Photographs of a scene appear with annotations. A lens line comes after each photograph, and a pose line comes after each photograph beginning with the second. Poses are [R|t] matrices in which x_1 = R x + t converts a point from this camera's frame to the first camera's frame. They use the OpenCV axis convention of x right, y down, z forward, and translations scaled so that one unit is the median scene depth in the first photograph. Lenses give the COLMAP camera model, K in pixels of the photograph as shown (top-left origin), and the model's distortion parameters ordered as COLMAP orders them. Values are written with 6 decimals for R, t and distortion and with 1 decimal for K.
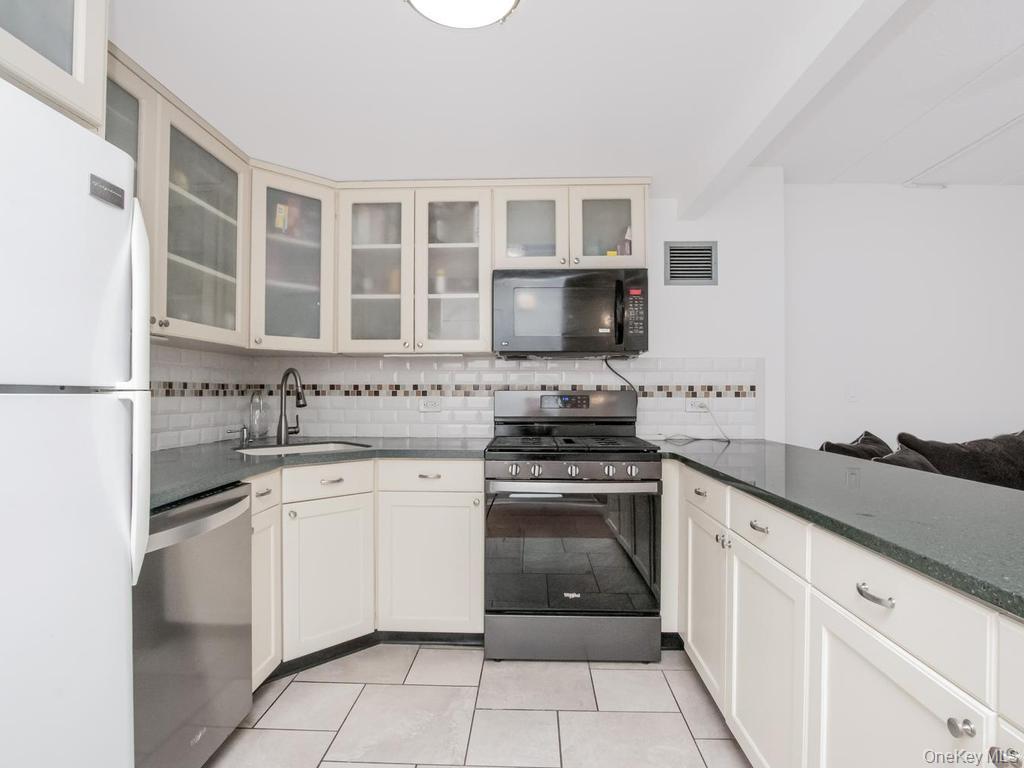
lens RADIAL K [[477.6, 0, 512.0], [0, 477.6, 384.0], [0, 0, 1]] dist [-0.010659, 0.000023]
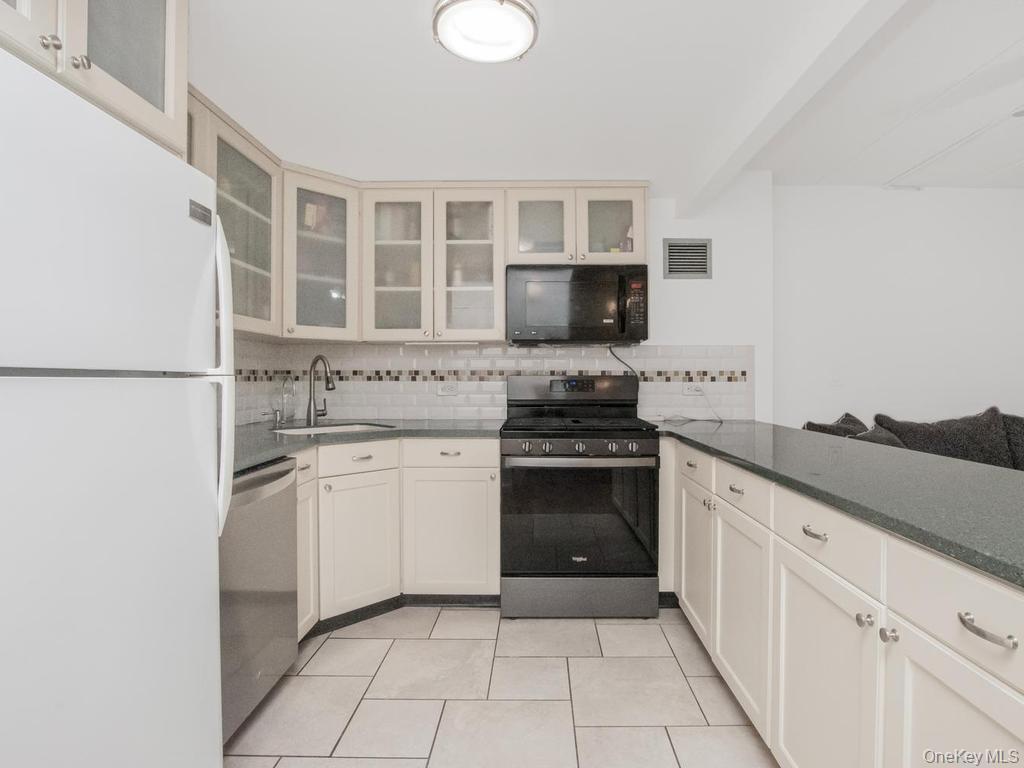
lens RADIAL K [[479.0, 0, 527.5], [0, 479.0, 369.9], [0, 0, 1]] dist [0.000425, 0.000041]
pose [[0.999798, -0.001179, 0.020054, -0.014669], [0.001167, 0.999999, 0.000628, -0.000243], [-0.020054, -0.000605, 0.999799, -0.099042]]
